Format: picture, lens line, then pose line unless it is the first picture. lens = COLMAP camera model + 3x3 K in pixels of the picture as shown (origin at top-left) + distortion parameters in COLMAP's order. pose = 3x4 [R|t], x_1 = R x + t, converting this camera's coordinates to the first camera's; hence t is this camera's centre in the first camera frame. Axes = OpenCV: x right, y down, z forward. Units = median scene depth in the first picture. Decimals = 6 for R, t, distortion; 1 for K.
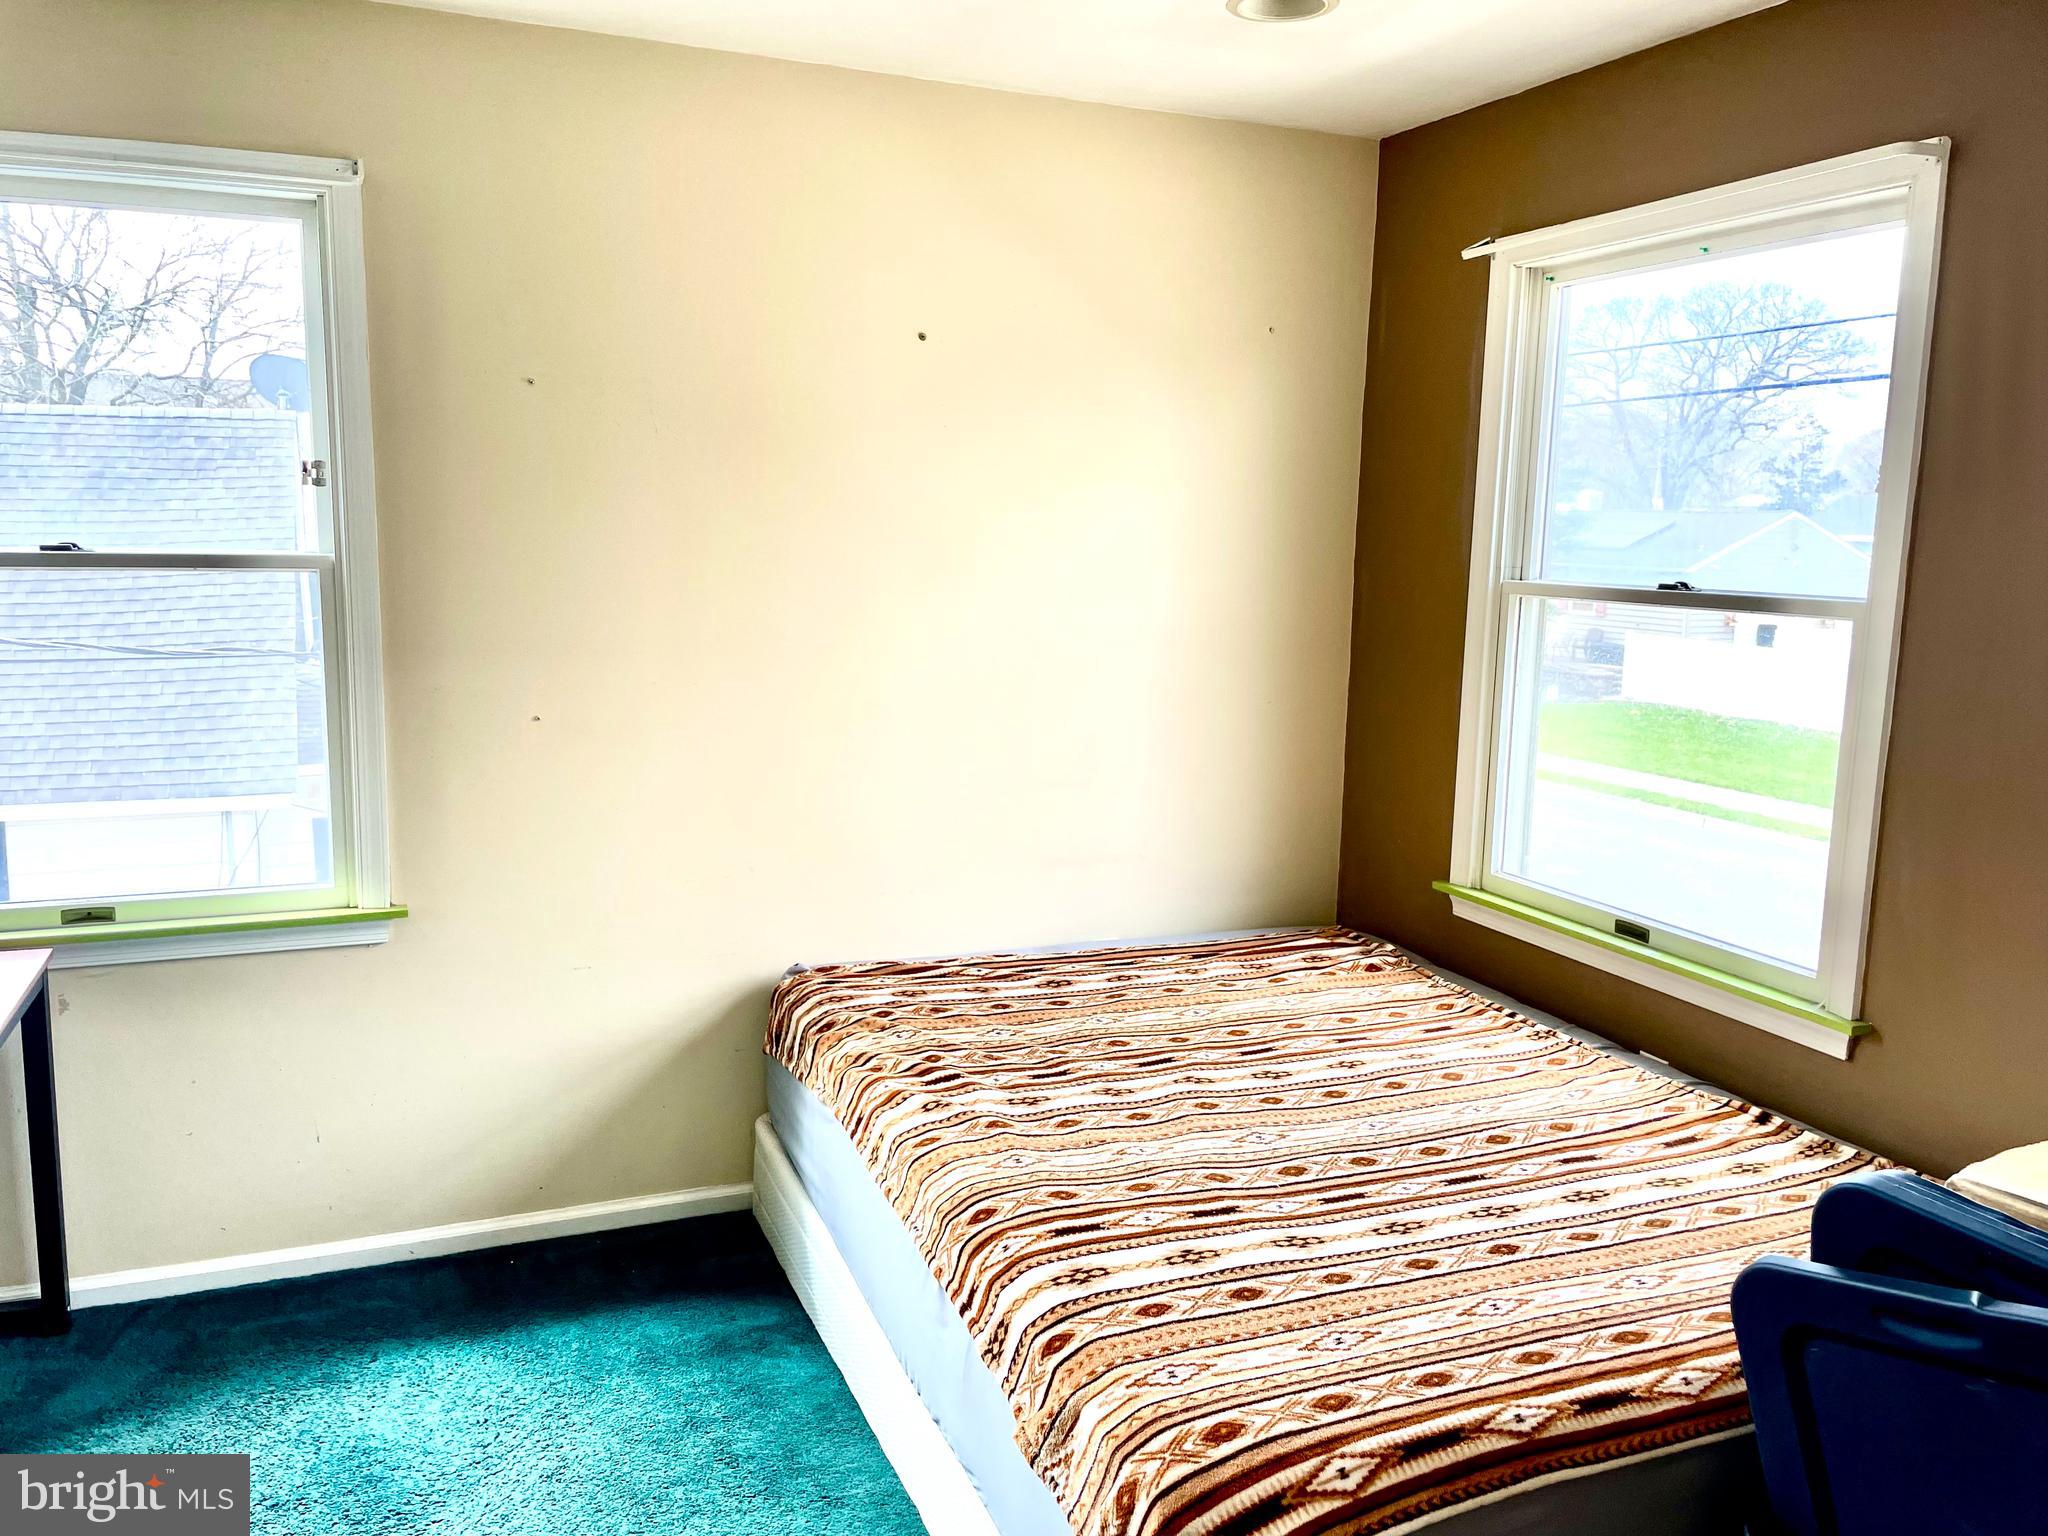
lens RADIAL K [[1558.4, 0, 1014.7], [0, 1558.4, 768.5], [0, 0, 1]] dist [0.006384, 0.001397]
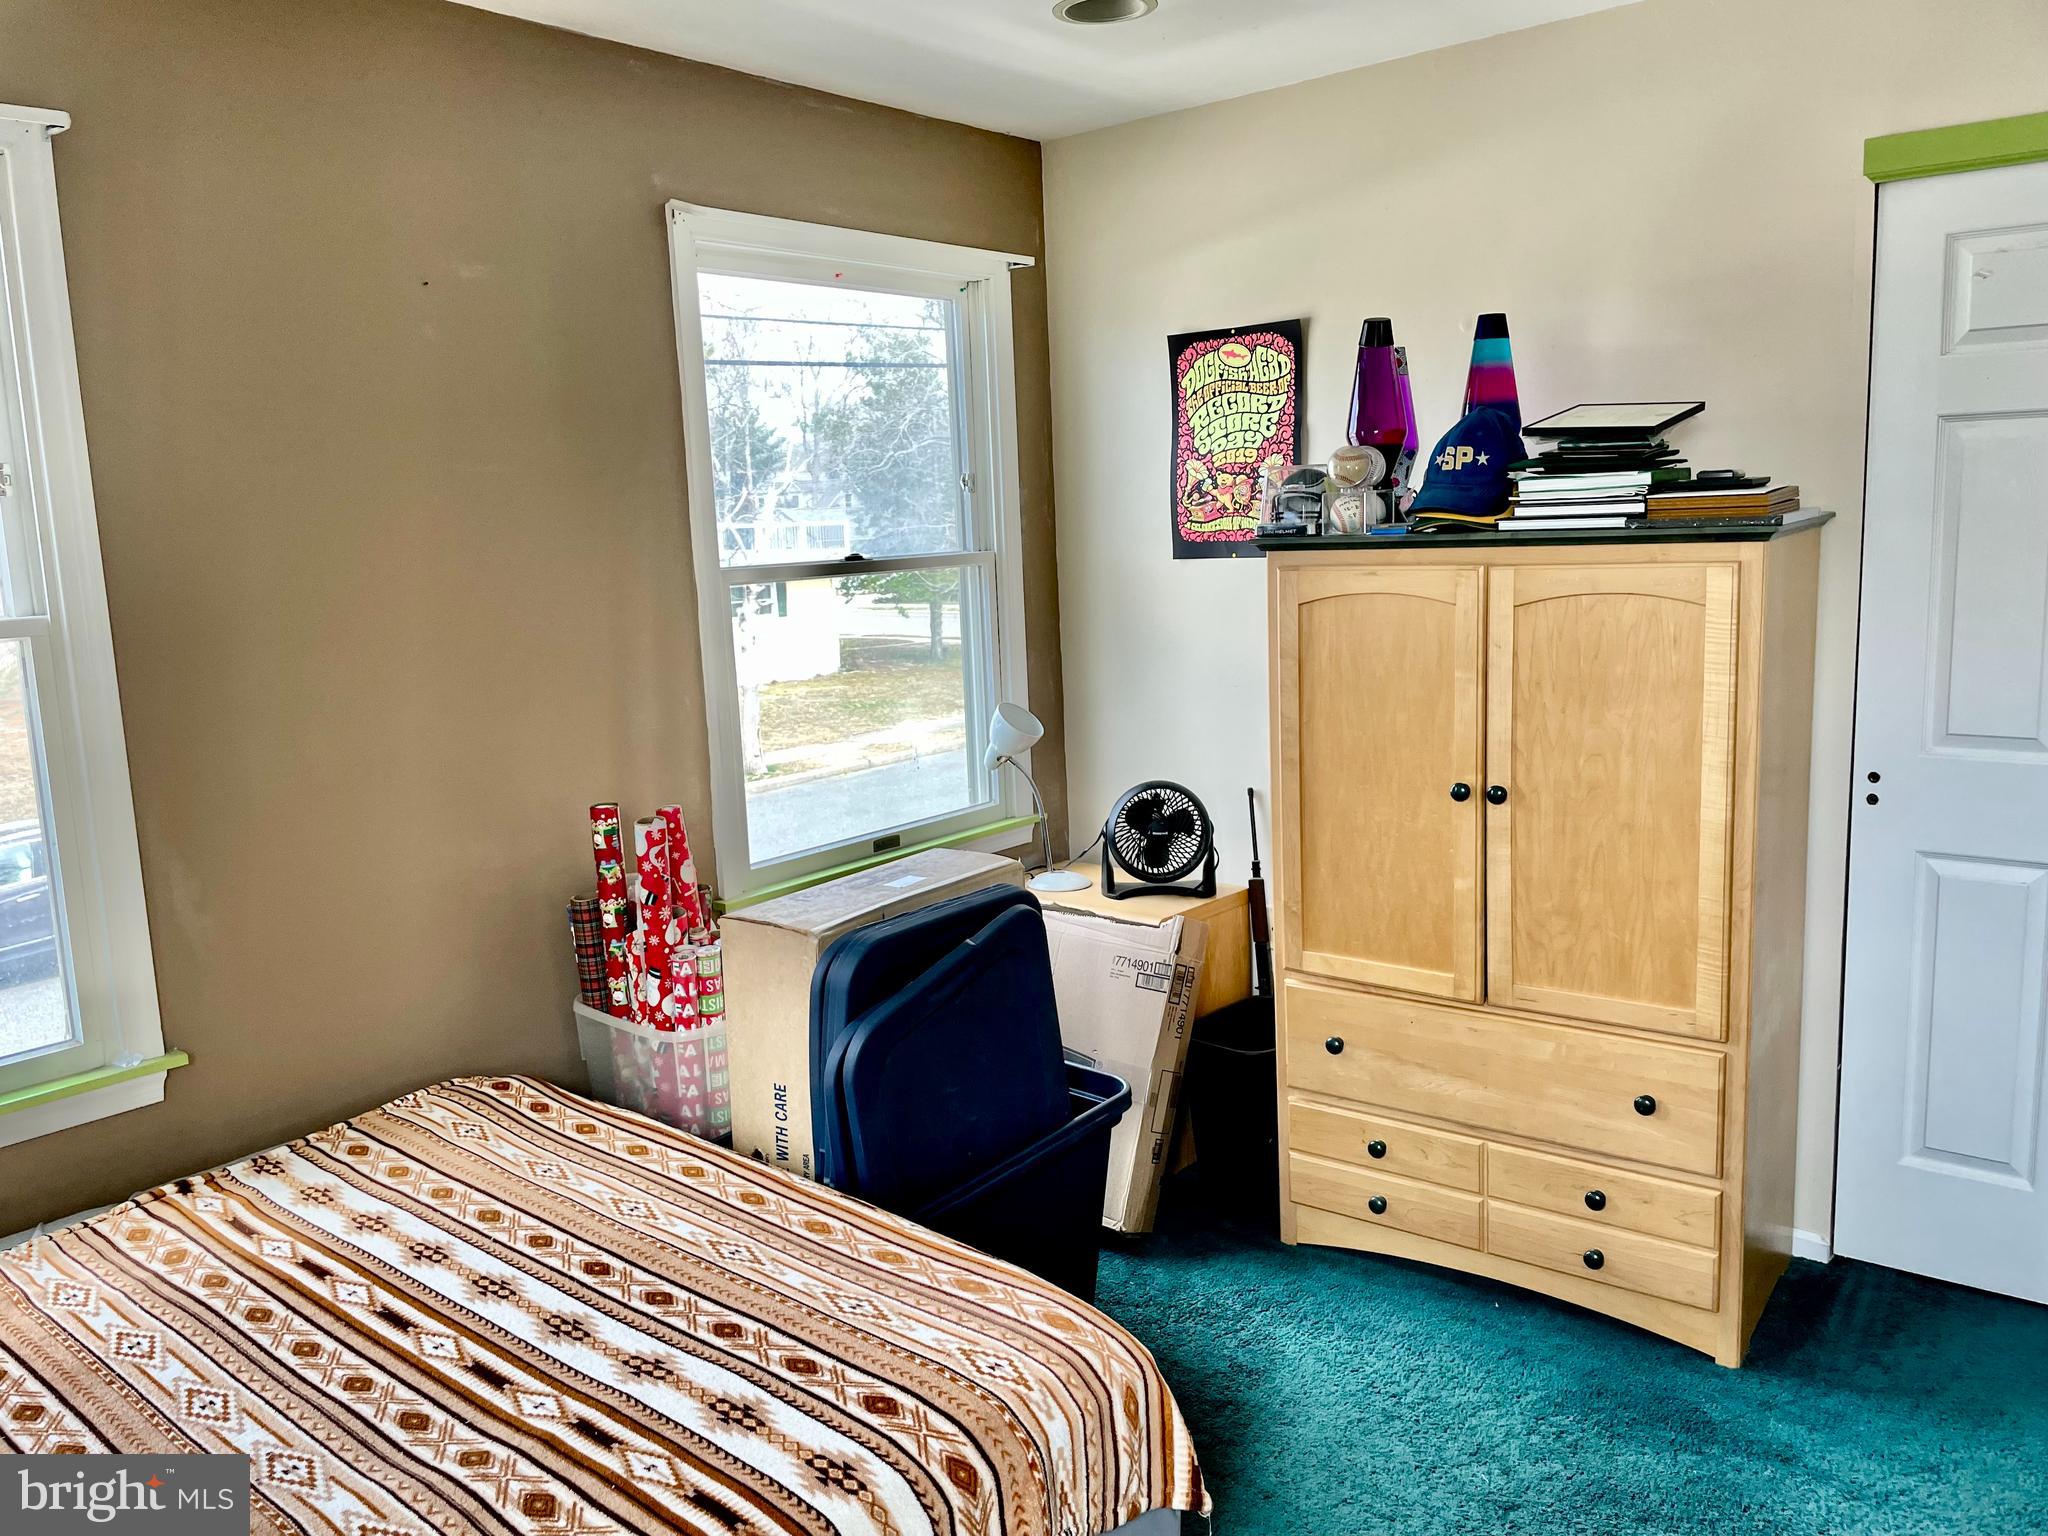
lens RADIAL K [[1558.4, 0, 1016.3], [0, 1558.4, 762.0], [0, 0, 1]] dist [0.006384, 0.001397]
pose [[-0.459283, -0.137374, 0.877603, -0.524259], [0.175514, 0.954458, 0.241257, -0.150094], [-0.870778, 0.264837, -0.414255, 0.962476]]
